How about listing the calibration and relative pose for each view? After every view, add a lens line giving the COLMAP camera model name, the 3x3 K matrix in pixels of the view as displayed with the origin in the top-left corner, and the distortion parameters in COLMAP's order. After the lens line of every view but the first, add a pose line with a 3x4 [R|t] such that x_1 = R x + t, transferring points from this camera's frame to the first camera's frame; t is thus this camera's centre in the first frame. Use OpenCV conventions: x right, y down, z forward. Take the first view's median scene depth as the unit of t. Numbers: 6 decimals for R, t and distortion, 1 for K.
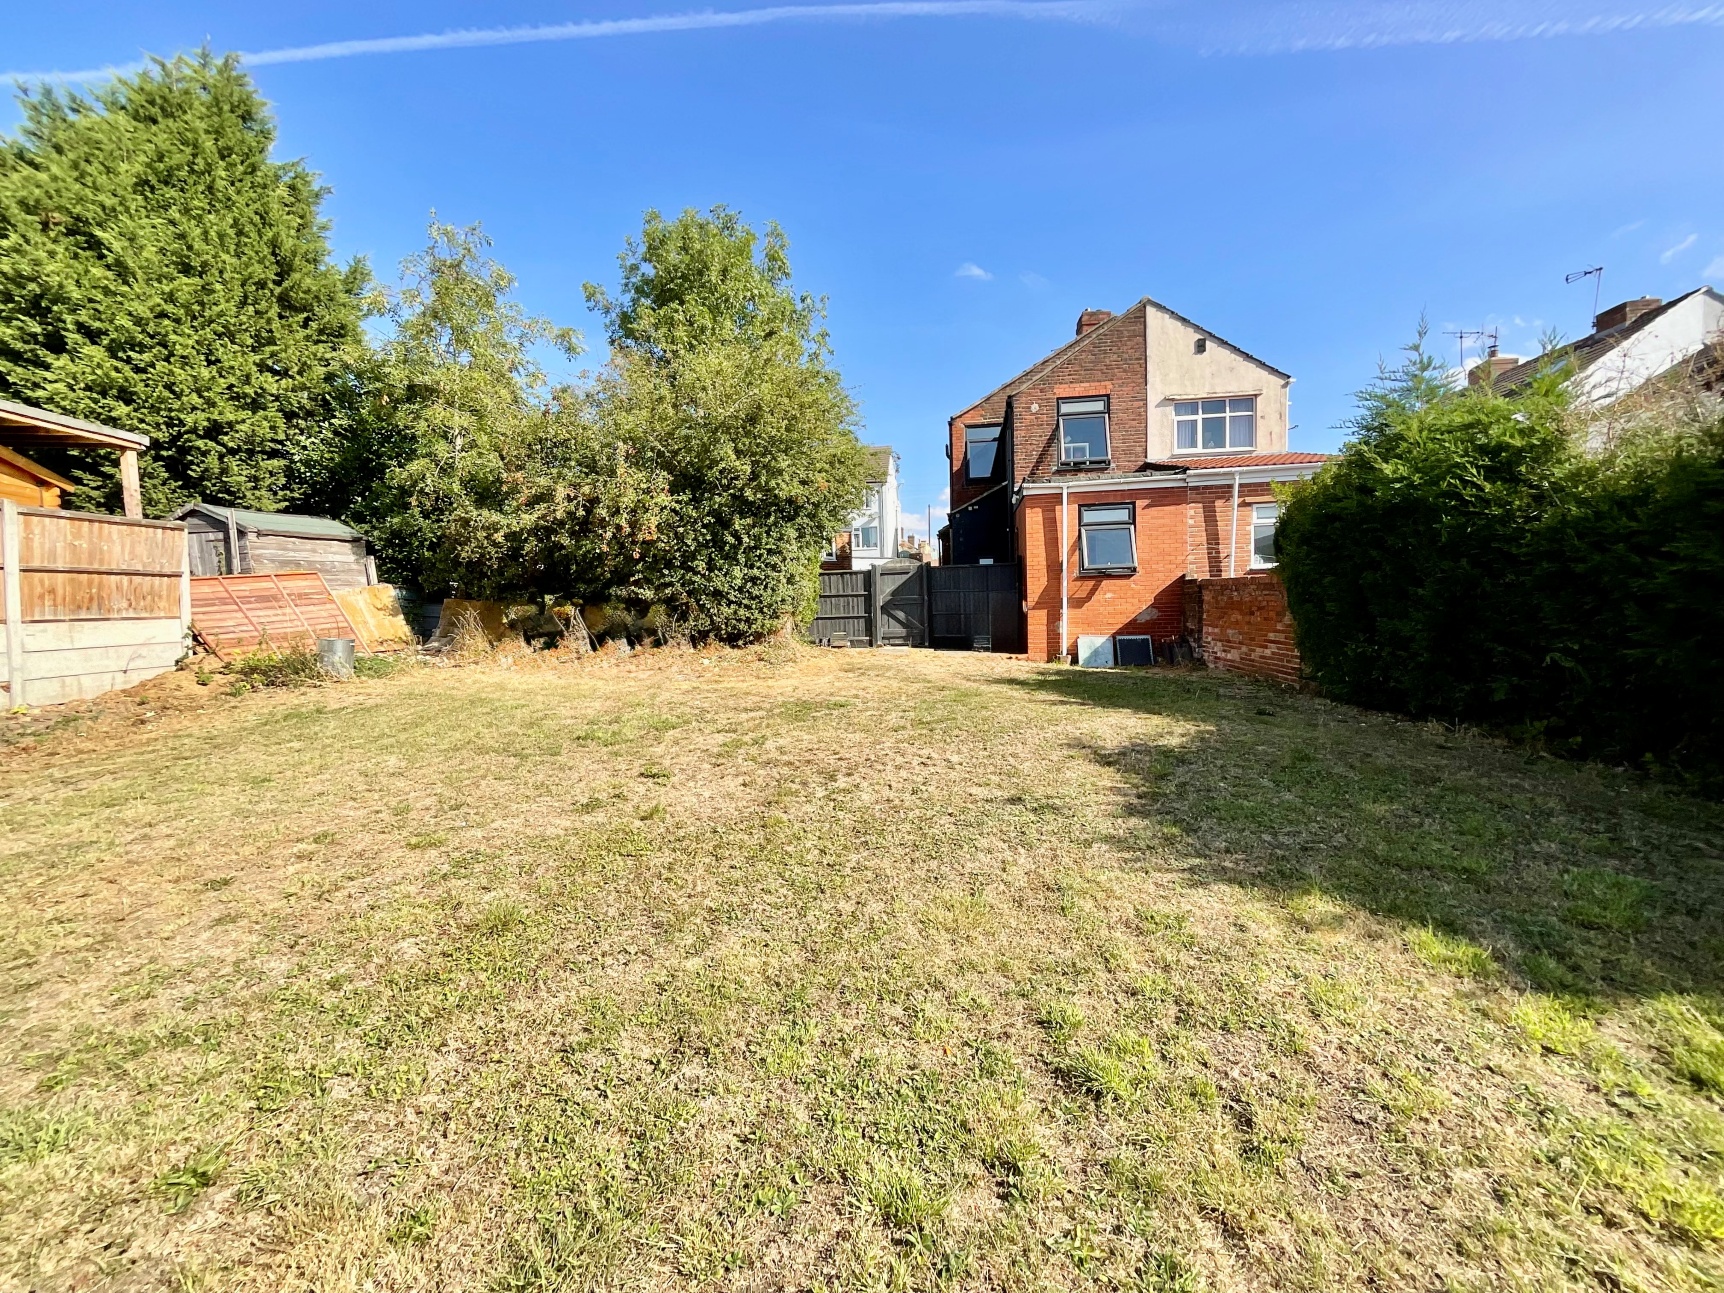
lens RADIAL K [[696.6, 0, 861.7], [0, 696.6, 654.9], [0, 0, 1]] dist [-0.001553, -0.000757]
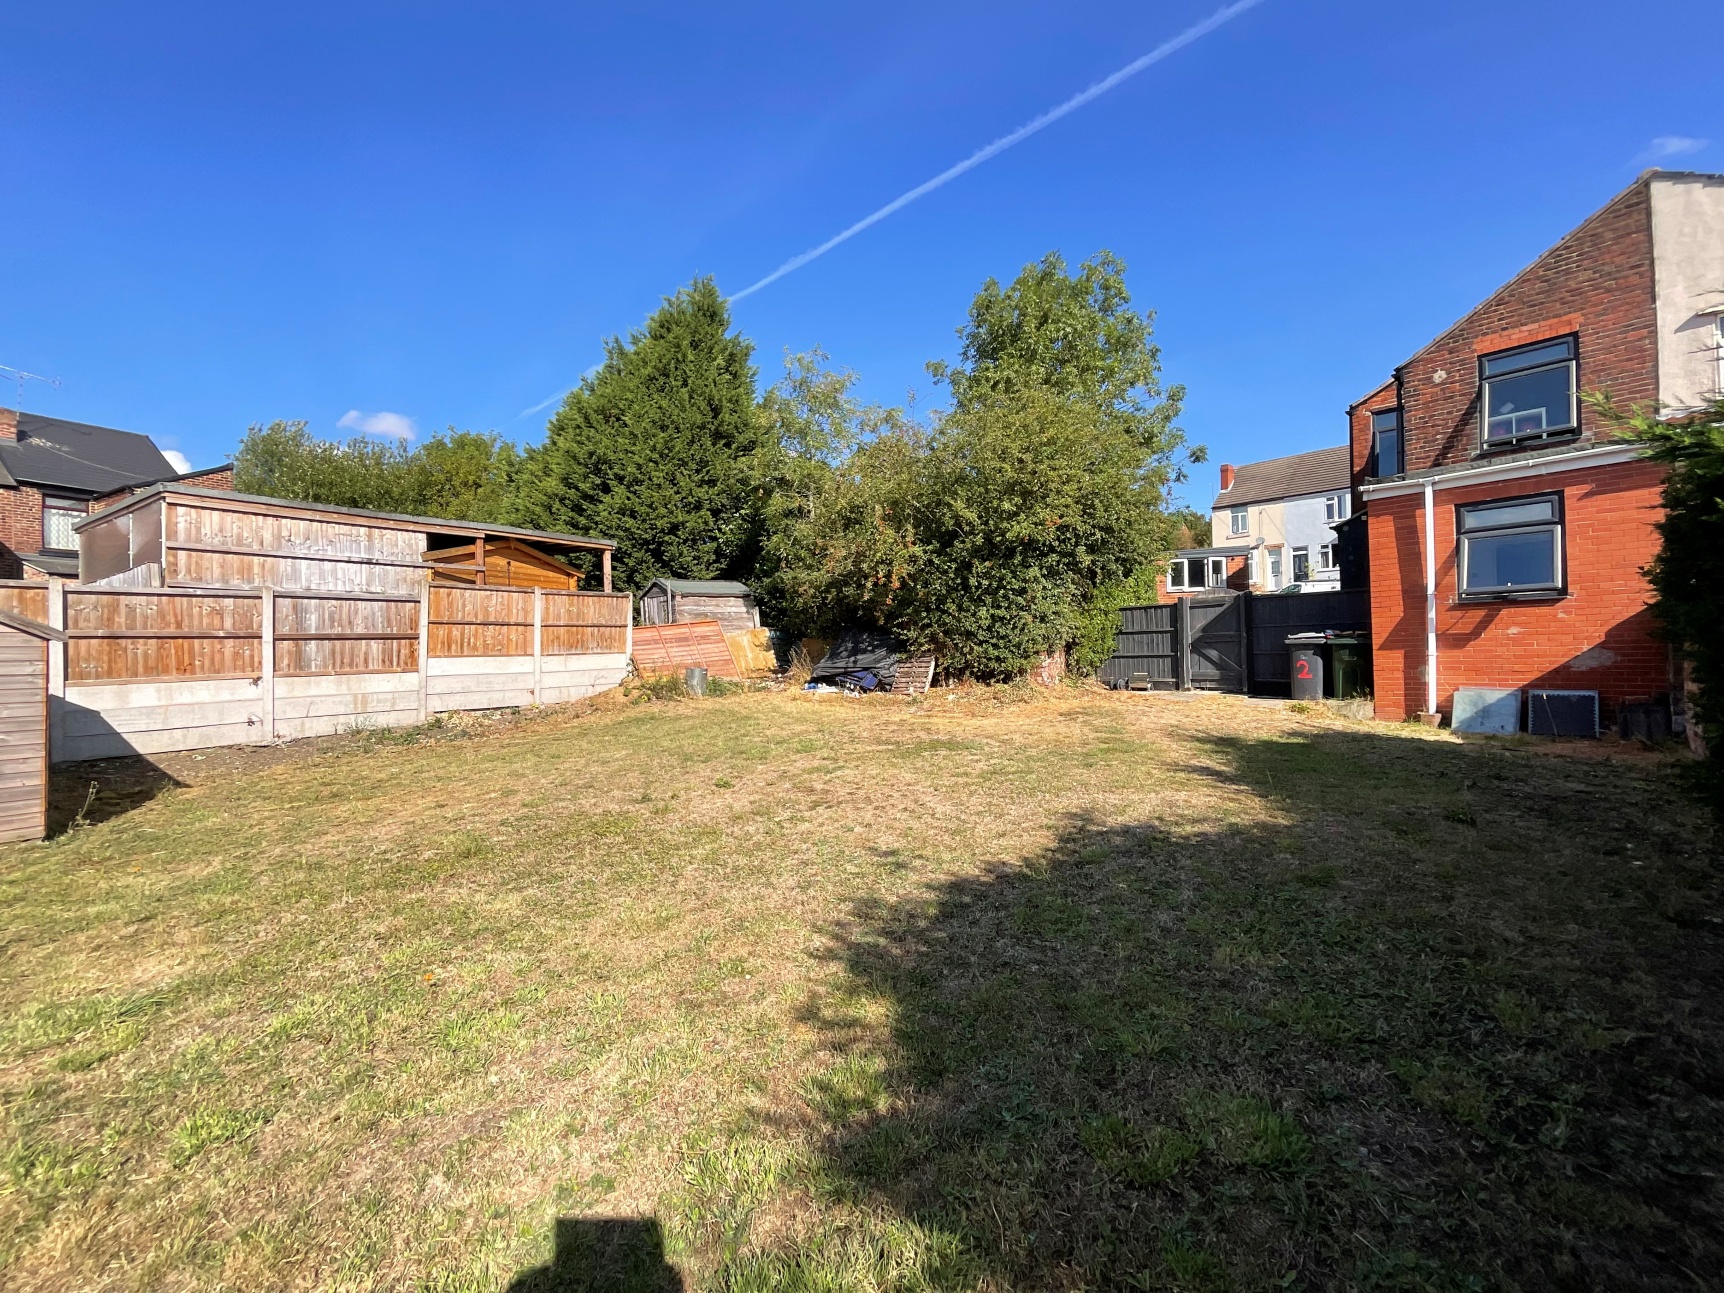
lens RADIAL K [[696.6, 0, 861.7], [0, 696.6, 654.9], [0, 0, 1]] dist [-0.001553, -0.000757]
pose [[0.782064, 0.012024, -0.623083, 0.324098], [-0.039599, 0.998752, -0.030429, -0.016948], [0.621939, 0.048471, 0.781564, 0.075814]]
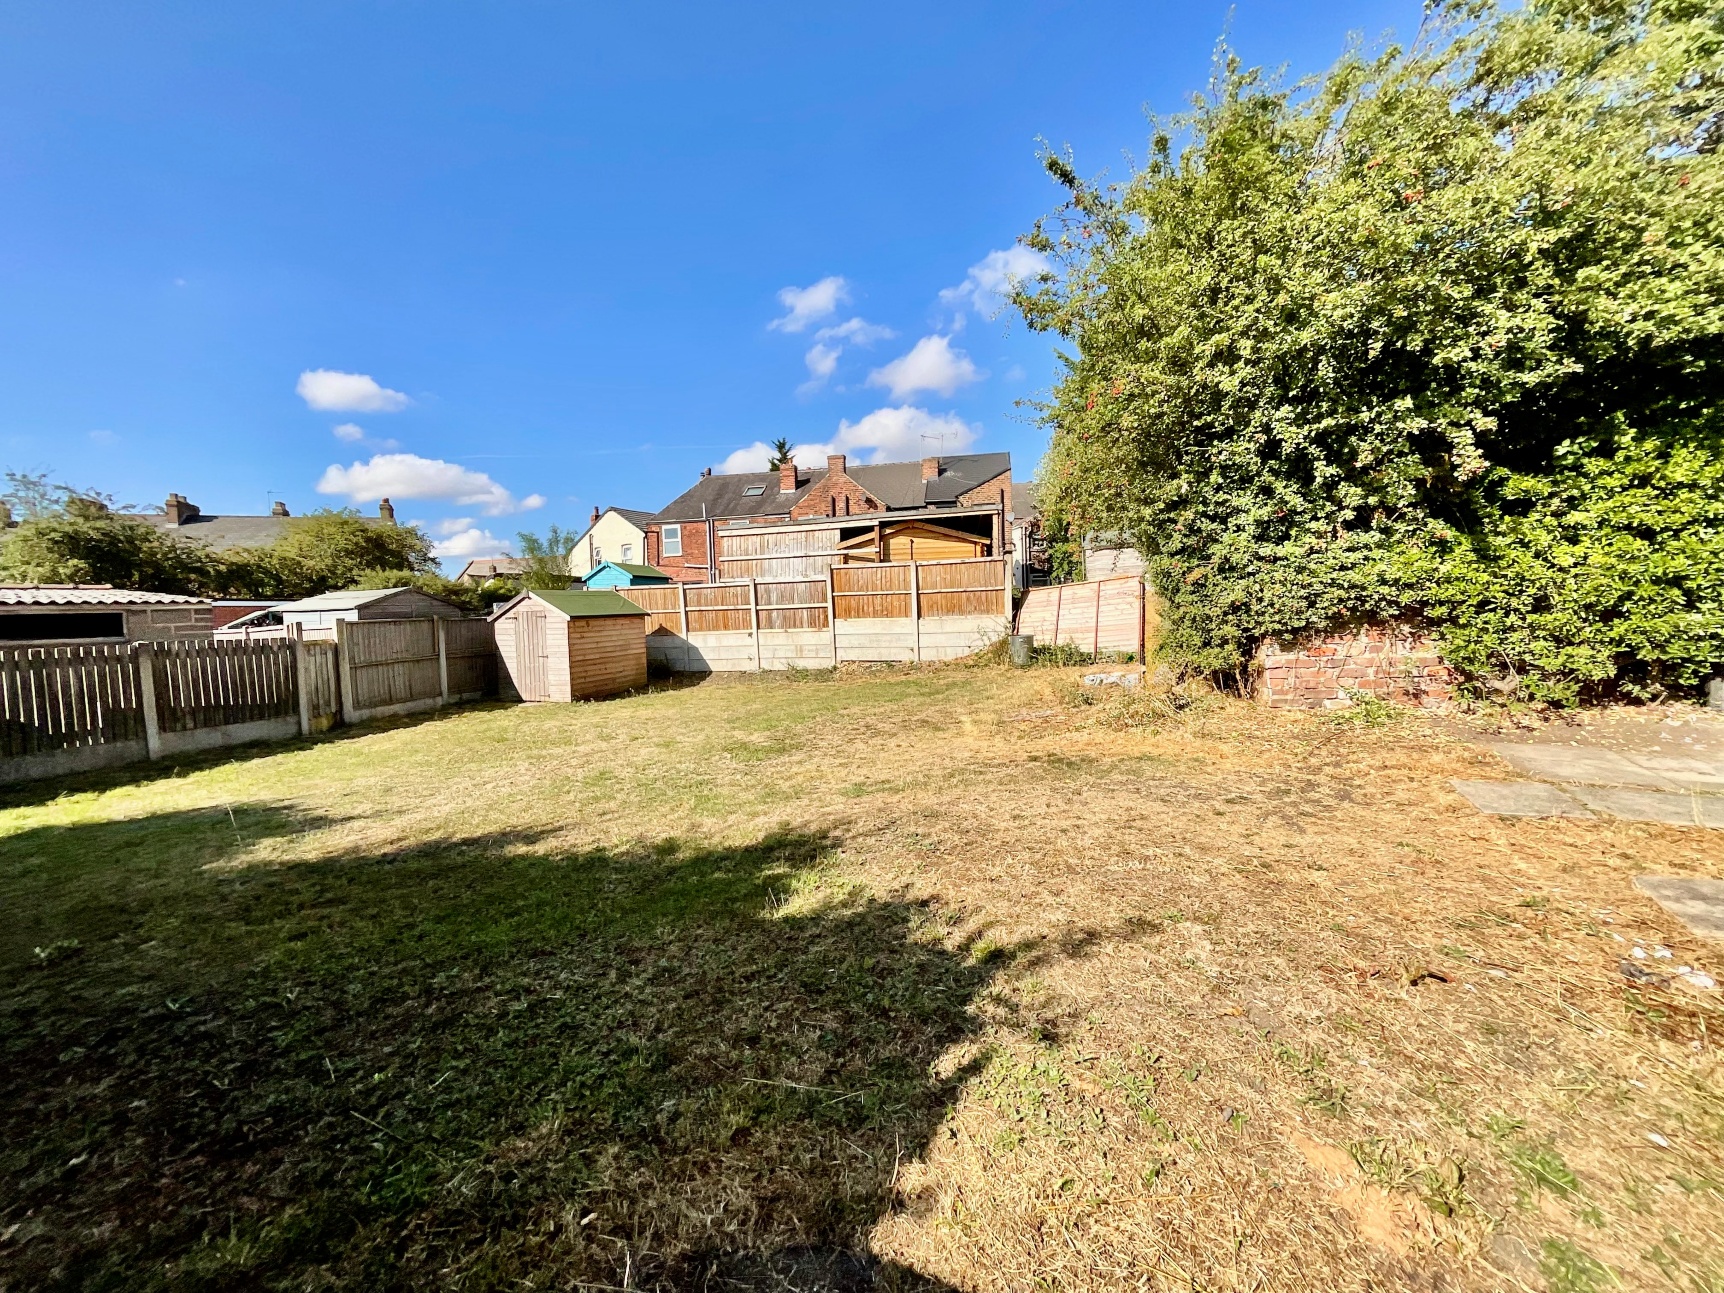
lens RADIAL K [[696.6, 0, 861.7], [0, 696.6, 654.9], [0, 0, 1]] dist [-0.001553, -0.000757]
pose [[-0.324456, 0.089520, -0.941655, 0.493301], [-0.030237, 0.994021, 0.104917, -0.094009], [0.945418, 0.062514, -0.319809, 0.922401]]
